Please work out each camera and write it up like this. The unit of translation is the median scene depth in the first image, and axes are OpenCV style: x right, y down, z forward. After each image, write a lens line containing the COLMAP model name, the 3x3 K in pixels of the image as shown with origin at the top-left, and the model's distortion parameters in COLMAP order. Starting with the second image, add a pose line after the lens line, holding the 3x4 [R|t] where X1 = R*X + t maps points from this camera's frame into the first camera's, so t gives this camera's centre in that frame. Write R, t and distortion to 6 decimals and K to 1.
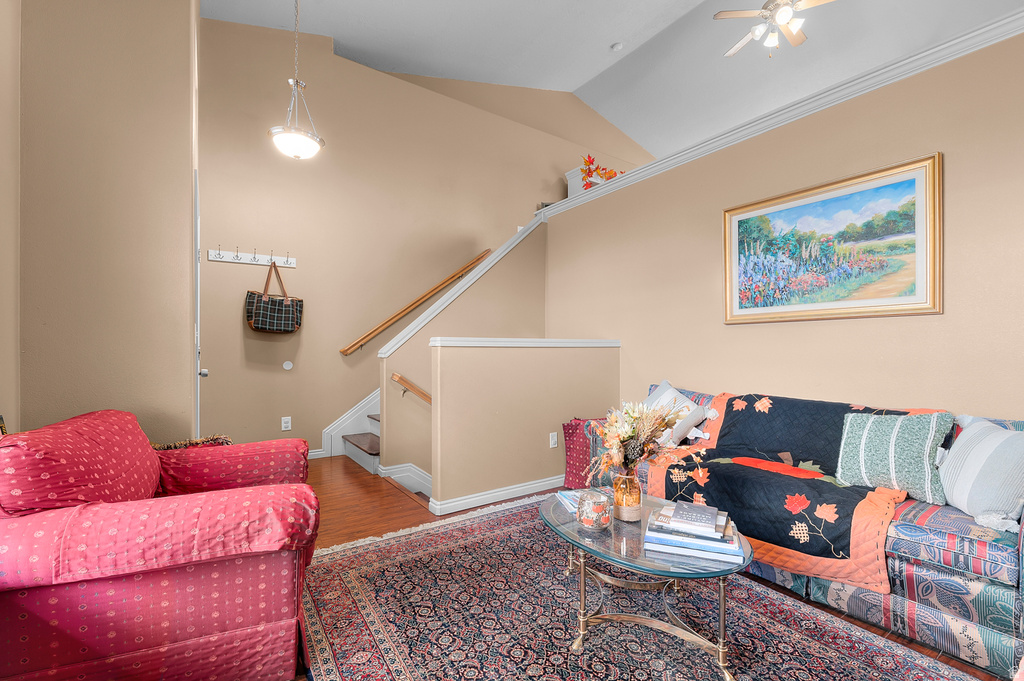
lens RADIAL K [[448.9, 0, 516.8], [0, 448.9, 344.2], [0, 0, 1]] dist [-0.001405, -0.000665]
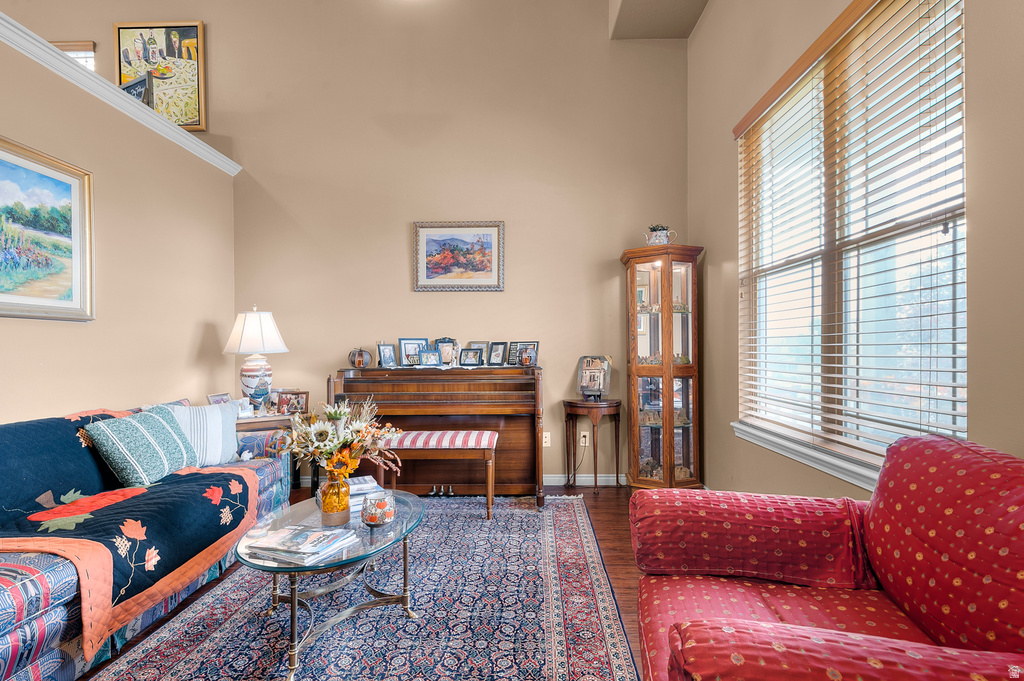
lens RADIAL K [[496.8, 0, 513.1], [0, 496.8, 347.7], [0, 0, 1]] dist [-0.000262, -0.000024]
pose [[-0.805676, 0.010380, 0.592266, -0.551107], [0.005930, 0.999938, -0.009458, 0.012021], [-0.592327, -0.004108, -0.805687, 1.269864]]
